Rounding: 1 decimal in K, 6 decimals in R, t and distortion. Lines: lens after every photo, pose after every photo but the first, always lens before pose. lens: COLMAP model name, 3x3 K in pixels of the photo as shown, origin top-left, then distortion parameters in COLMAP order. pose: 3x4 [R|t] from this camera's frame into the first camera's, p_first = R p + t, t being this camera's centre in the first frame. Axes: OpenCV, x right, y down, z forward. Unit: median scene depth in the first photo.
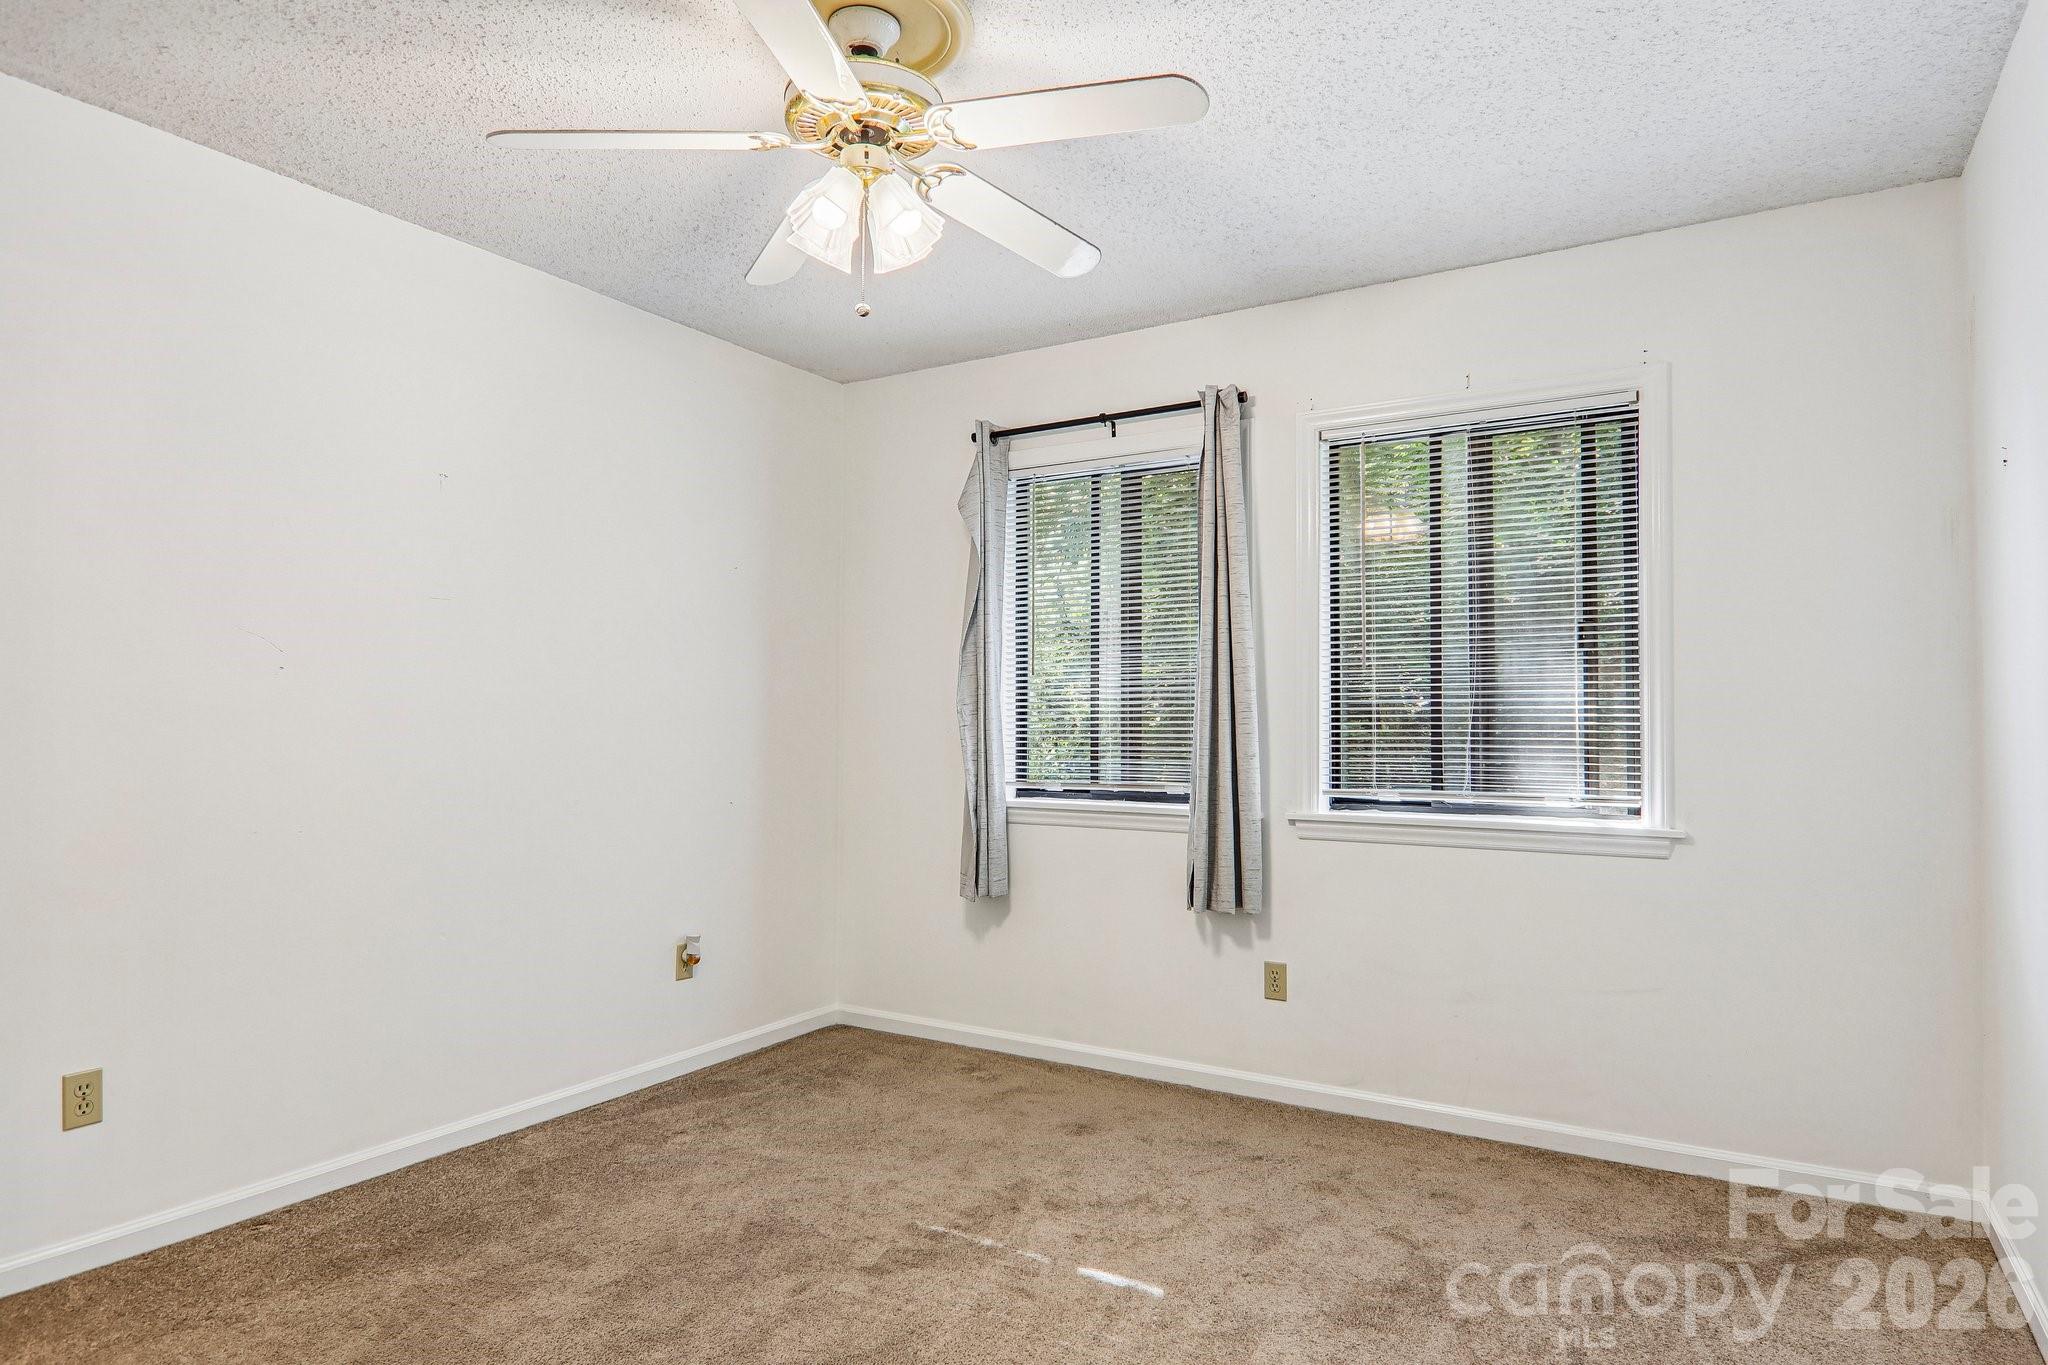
lens RADIAL K [[1157.2, 0, 1028.9], [0, 1157.2, 637.6], [0, 0, 1]] dist [0.014443, -0.026348]
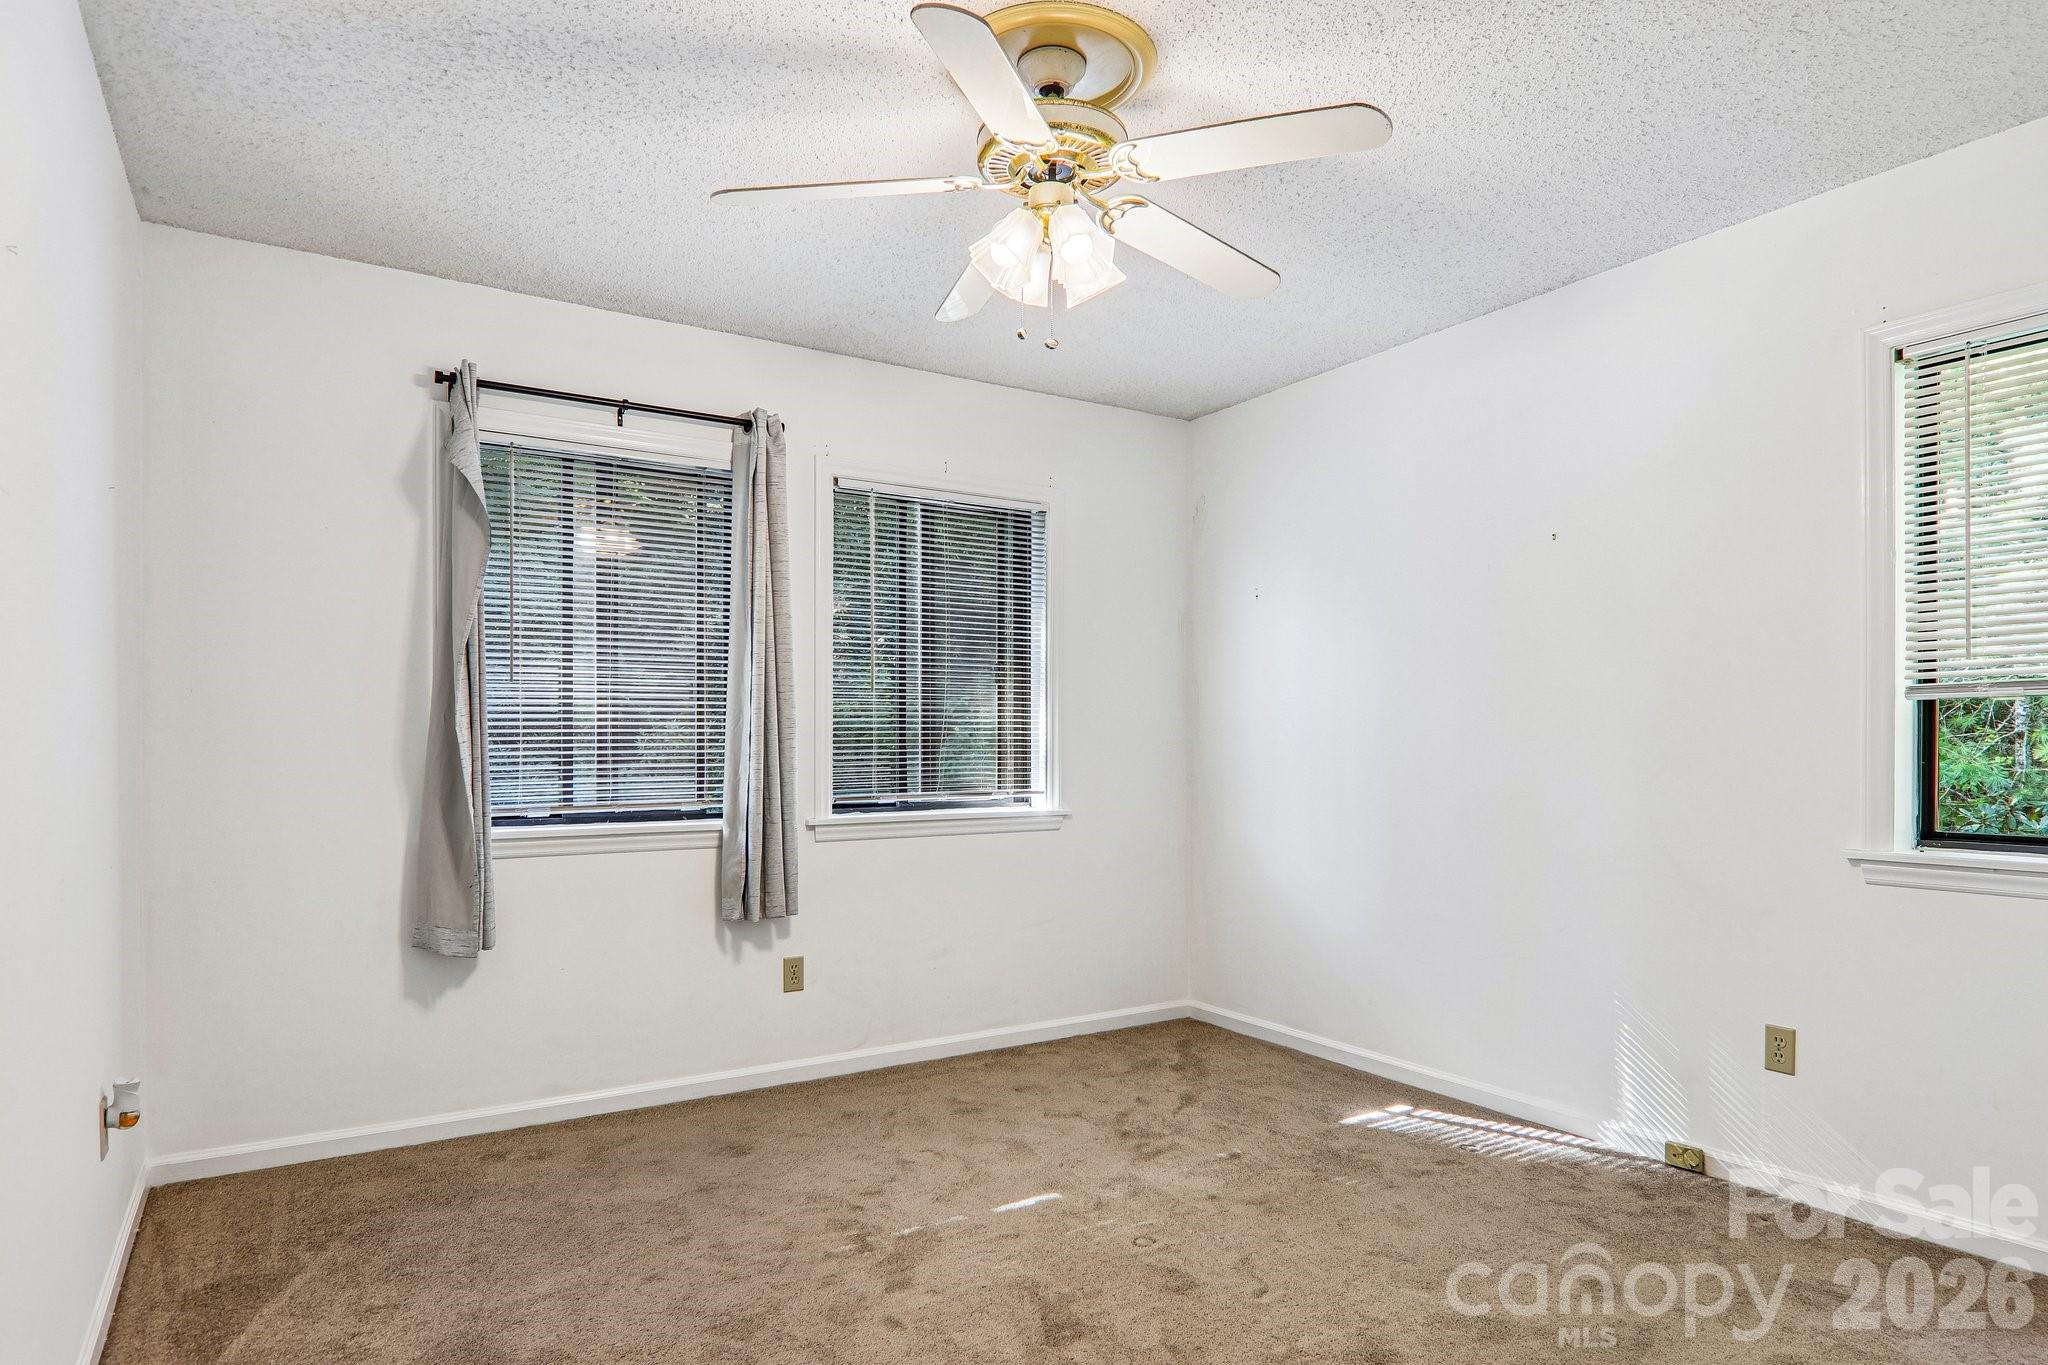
lens RADIAL K [[1160.2, 0, 1026.5], [0, 1160.2, 702.9], [0, 0, 1]] dist [0.012033, -0.027110]
pose [[0.449285, 0.025699, 0.893019, -0.680738], [-0.063398, 0.997983, 0.003176, 0.024431], [-0.891136, -0.058042, 0.450008, 0.331667]]
